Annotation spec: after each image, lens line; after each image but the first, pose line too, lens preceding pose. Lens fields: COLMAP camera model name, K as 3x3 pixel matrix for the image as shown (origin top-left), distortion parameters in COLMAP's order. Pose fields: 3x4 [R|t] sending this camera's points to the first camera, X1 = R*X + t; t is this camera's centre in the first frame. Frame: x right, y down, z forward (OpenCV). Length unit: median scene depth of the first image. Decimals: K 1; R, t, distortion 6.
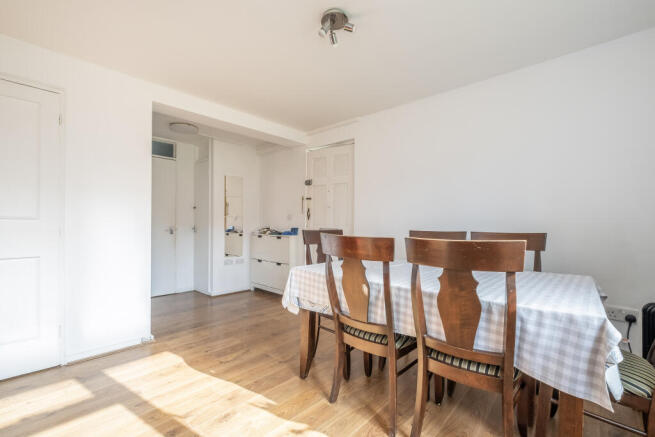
lens RADIAL K [[289.4, 0, 327.5], [0, 289.4, 218.5], [0, 0, 1]] dist [-0.002400, -0.000640]
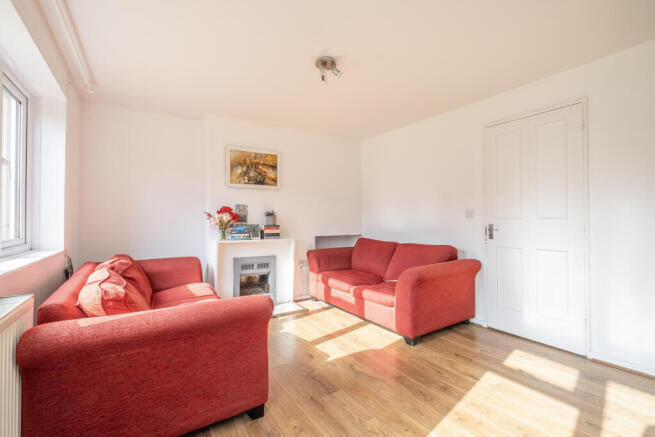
lens RADIAL K [[289.4, 0, 327.5], [0, 289.4, 218.5], [0, 0, 1]] dist [-0.002400, -0.000640]
pose [[-0.226716, -0.010646, -0.973903, 0.368200], [0.015170, 0.999780, -0.014460, 0.001707], [0.973843, -0.018052, -0.226504, 0.363025]]
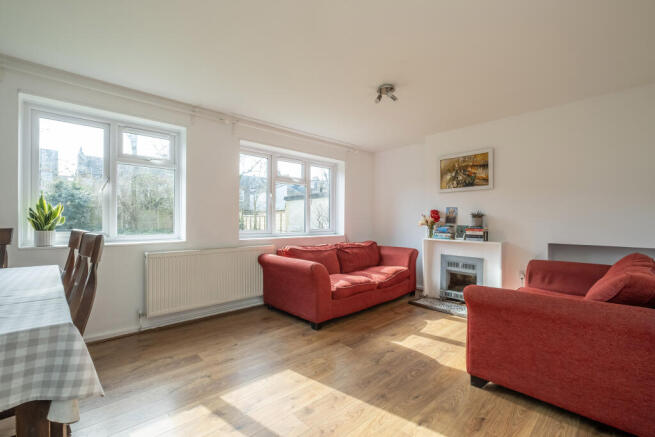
lens RADIAL K [[290.3, 0, 327.5], [0, 290.3, 218.5], [0, 0, 1]] dist [-0.001440, -0.000225]
pose [[-0.997910, -0.008871, 0.064011, -0.553835], [-0.010422, 0.999659, -0.023930, 0.015072], [-0.063777, -0.024547, -0.997662, 1.482793]]
